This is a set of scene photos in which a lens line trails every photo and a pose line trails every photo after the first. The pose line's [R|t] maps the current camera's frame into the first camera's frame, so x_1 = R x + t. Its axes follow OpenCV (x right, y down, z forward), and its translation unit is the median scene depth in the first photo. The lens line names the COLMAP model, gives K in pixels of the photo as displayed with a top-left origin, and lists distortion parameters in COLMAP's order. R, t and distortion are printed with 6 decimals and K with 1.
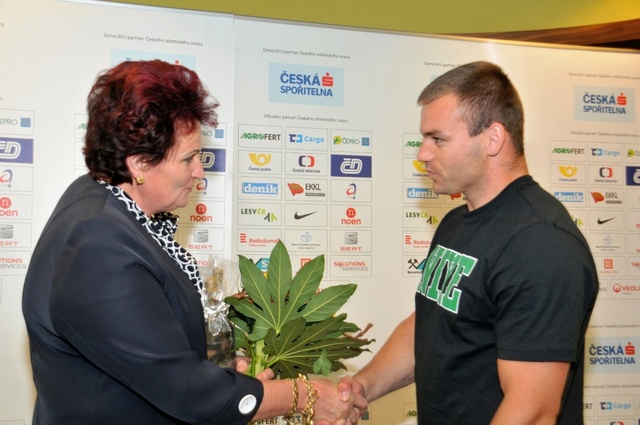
lens RADIAL K [[847.9, 0, 317.3], [0, 847.9, 237.7], [0, 0, 1]] dist [0.167827, 0.000000]
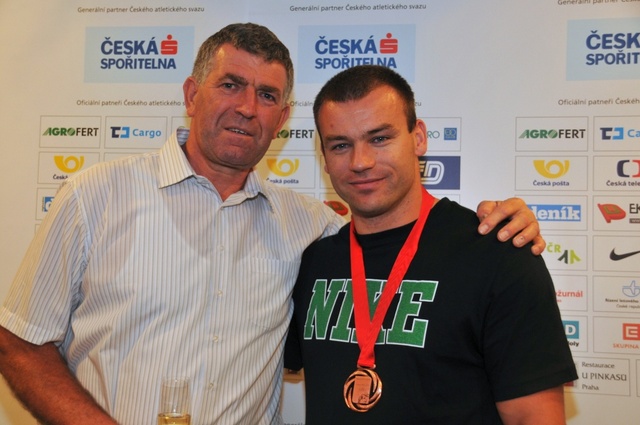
lens RADIAL K [[1217.9, 0, 320.6], [0, 1217.9, 236.5], [0, 0, 1]] dist [0.299761, 0.000000]
pose [[0.861531, -0.004730, -0.507682, 0.577385], [-0.018739, 0.998979, -0.041107, 0.005835], [0.507359, 0.044928, 0.860563, 0.205181]]
